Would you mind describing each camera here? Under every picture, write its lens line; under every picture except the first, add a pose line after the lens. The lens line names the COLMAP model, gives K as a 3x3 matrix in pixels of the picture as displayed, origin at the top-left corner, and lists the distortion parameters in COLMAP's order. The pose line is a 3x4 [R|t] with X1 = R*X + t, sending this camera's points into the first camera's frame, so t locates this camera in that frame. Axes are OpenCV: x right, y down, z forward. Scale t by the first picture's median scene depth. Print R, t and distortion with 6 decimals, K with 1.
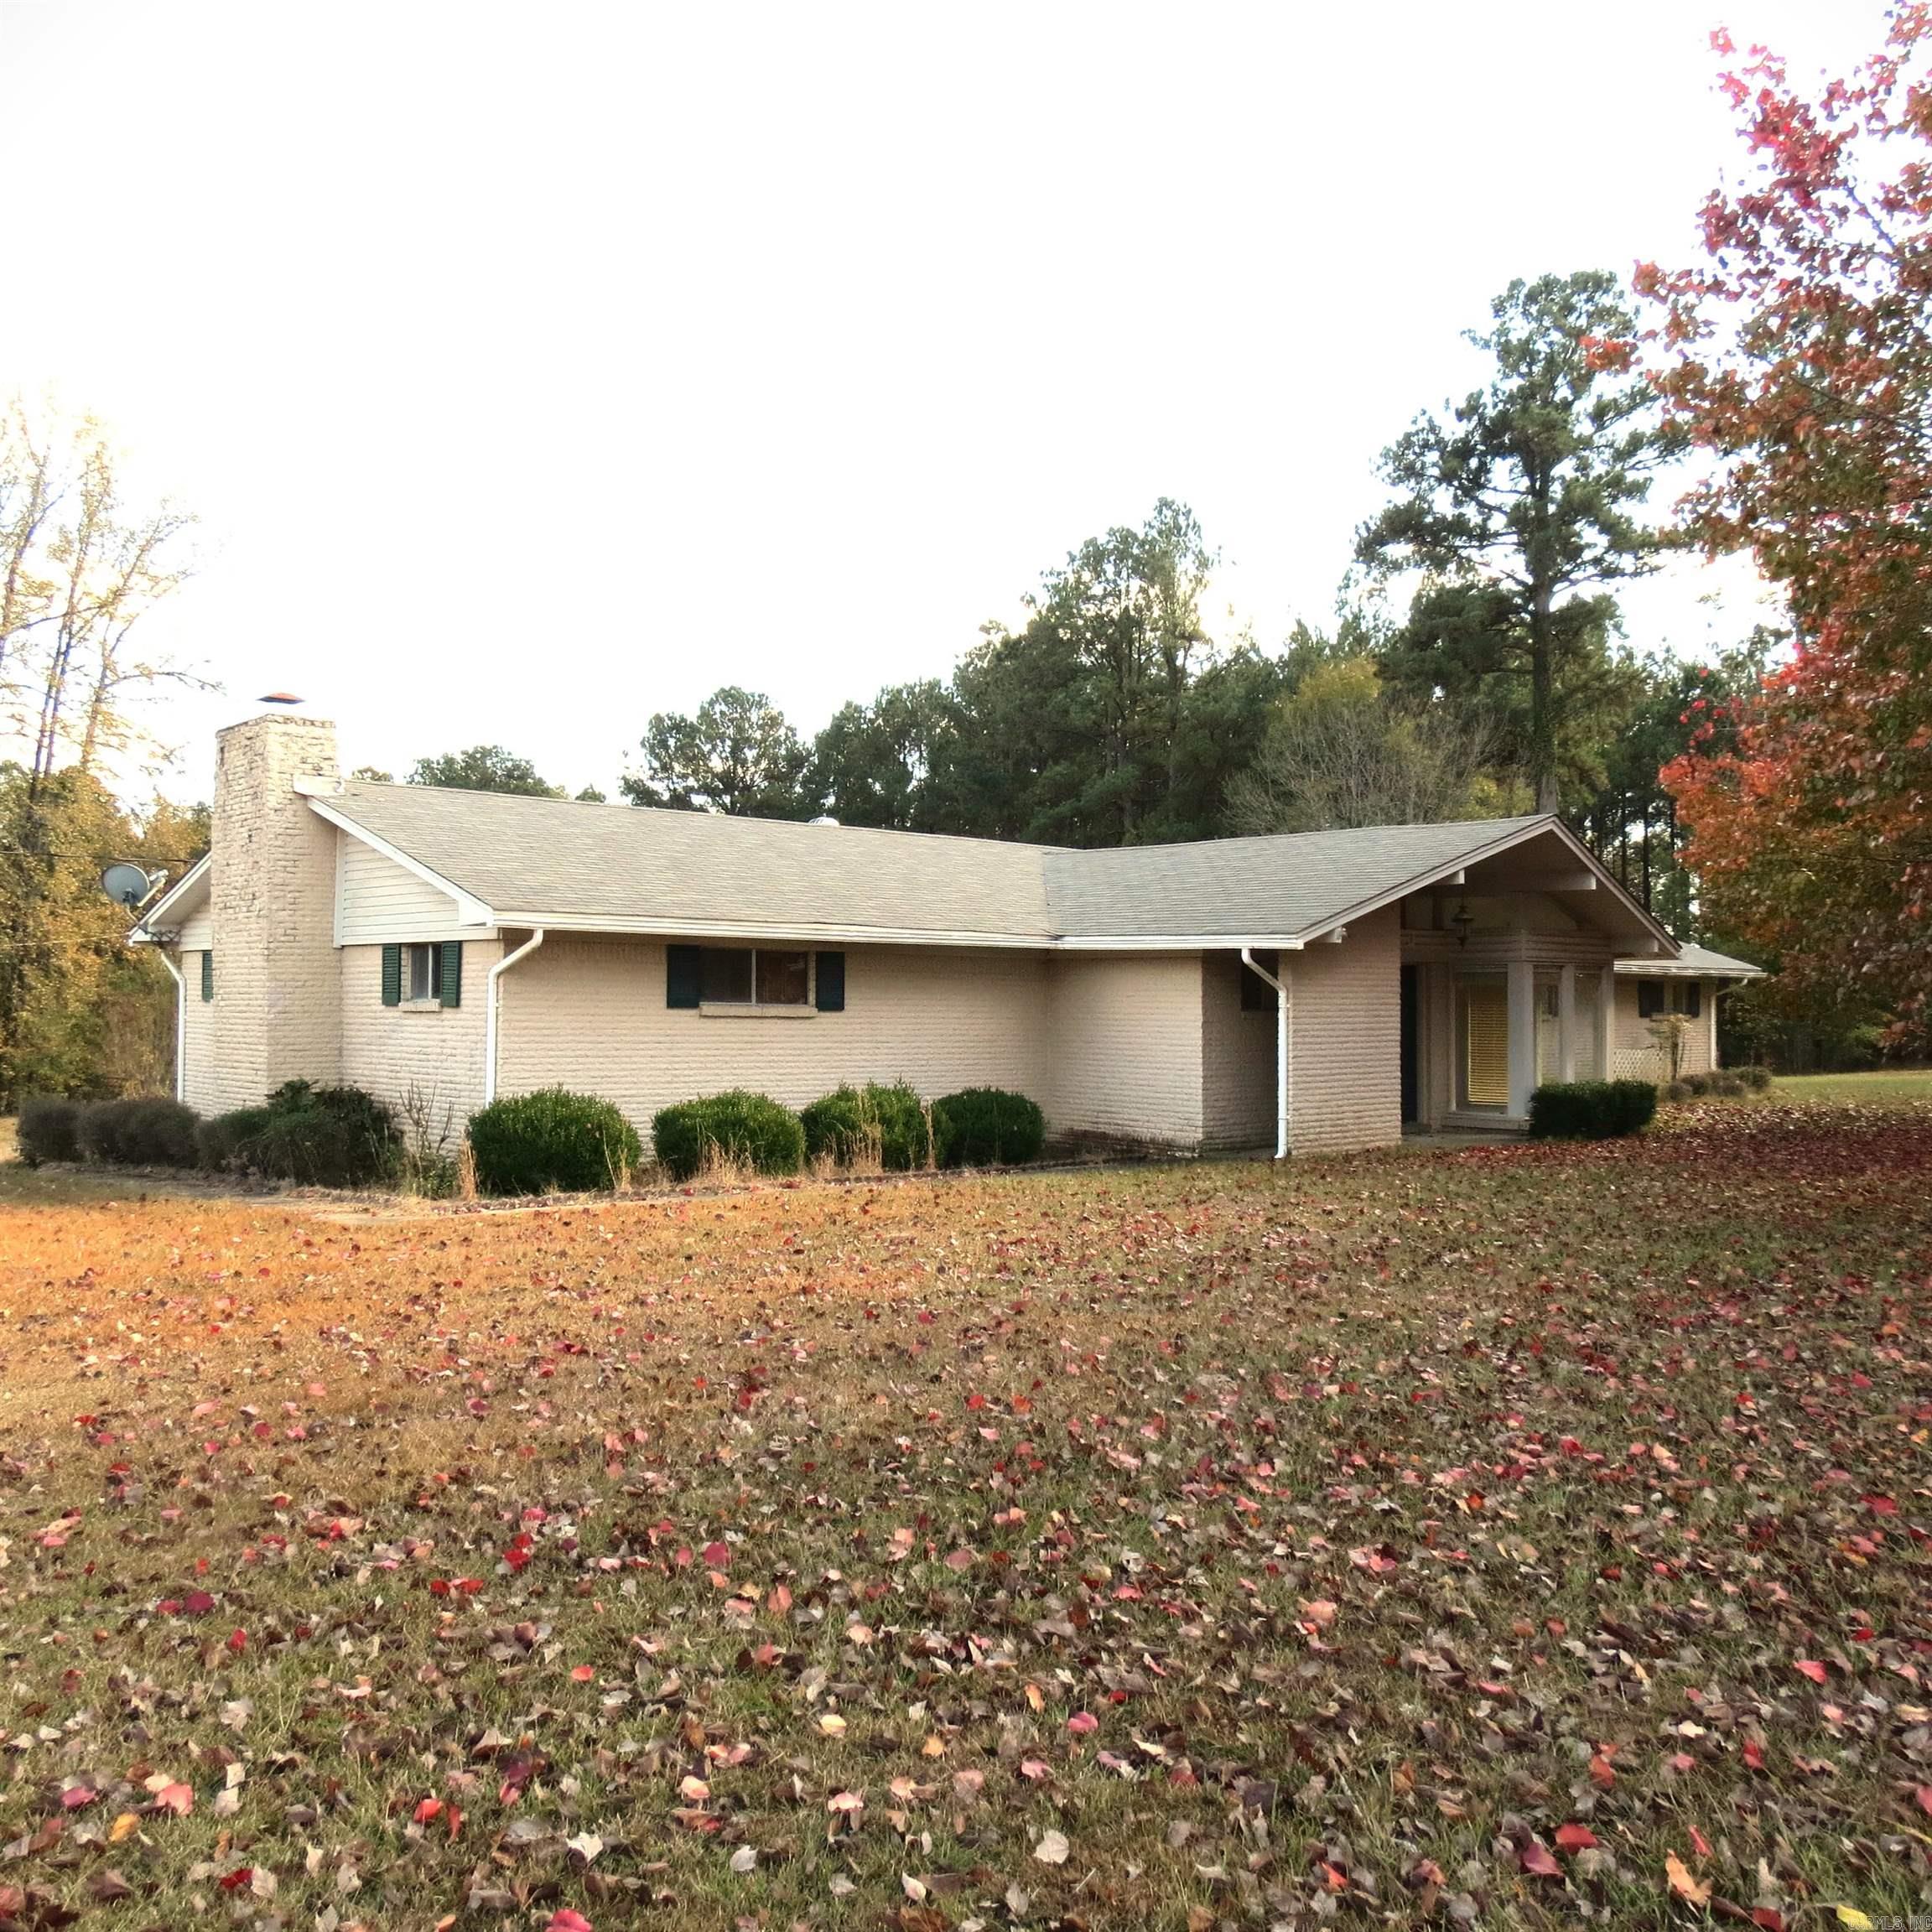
lens RADIAL K [[1827.1, 0, 969.1], [0, 1827.1, 973.2], [0, 0, 1]] dist [-0.037307, 0.013723]
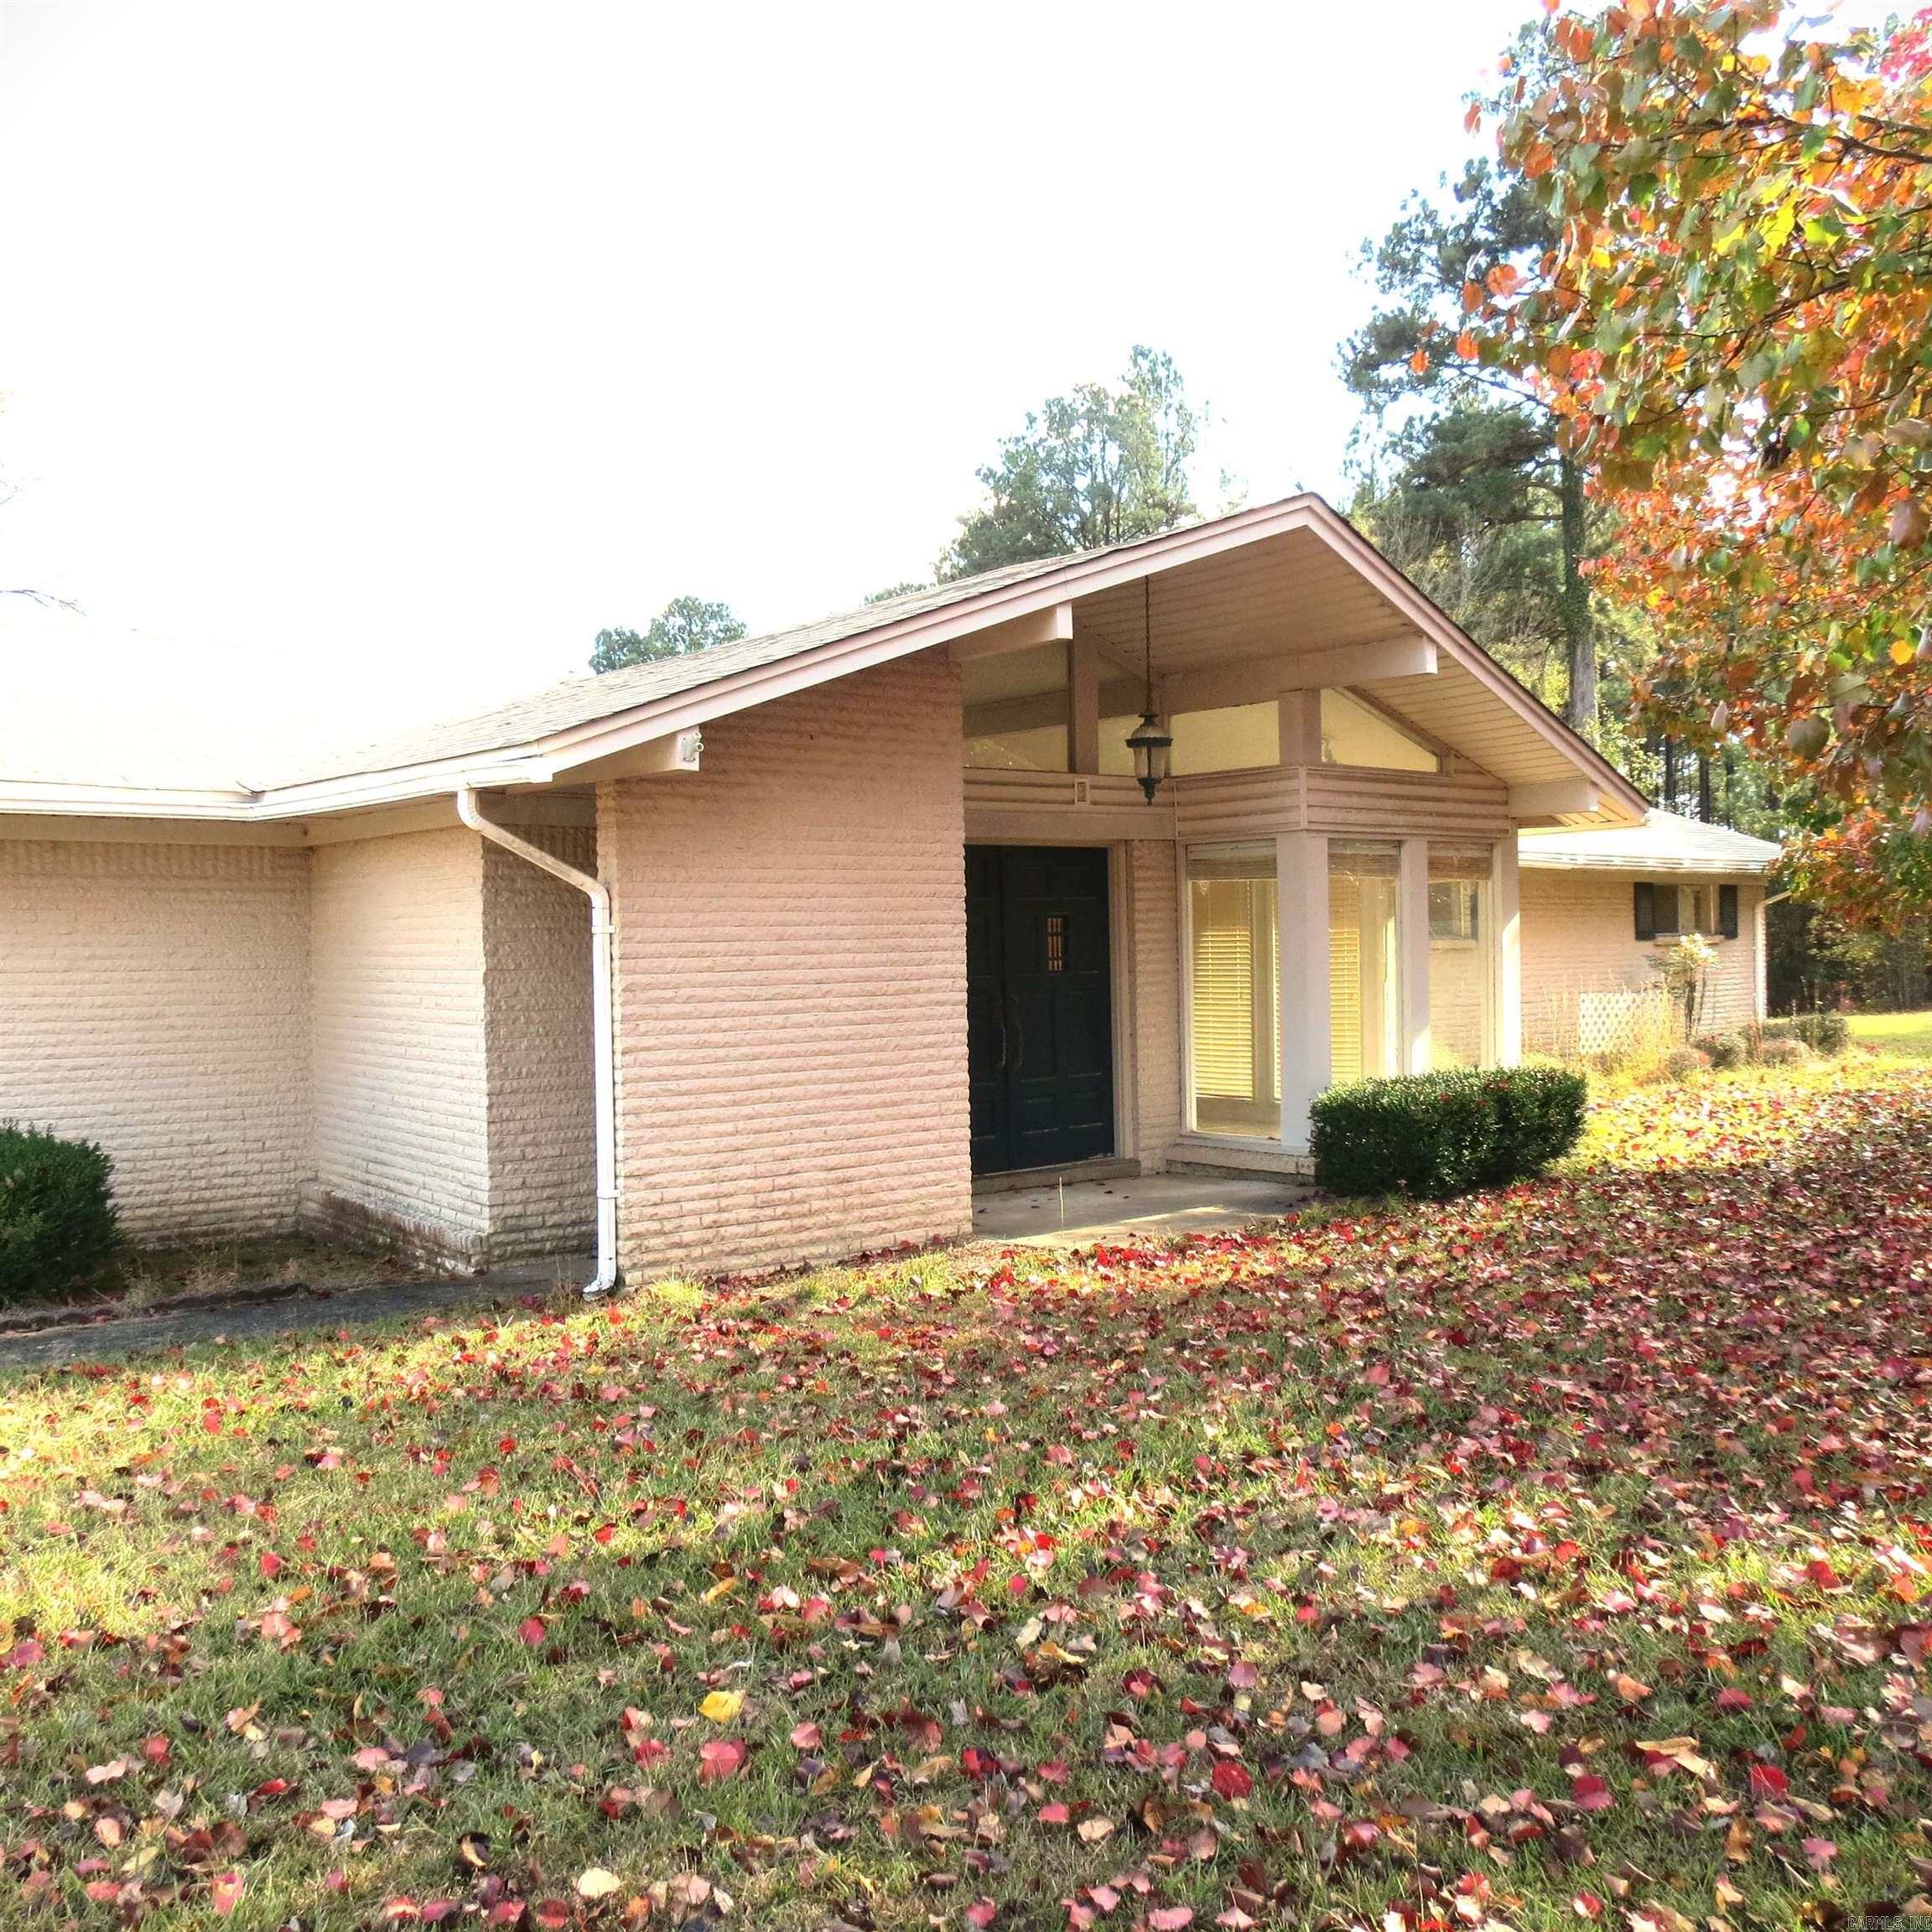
lens RADIAL K [[1871.0, 0, 966.0], [0, 1871.0, 966.0], [0, 0, 1]] dist [-0.134892, 0.226785]
pose [[0.998646, -0.021798, -0.047229, 0.081662], [0.023066, 0.999384, 0.026460, 0.005065], [0.046623, -0.027514, 0.998534, 0.170789]]
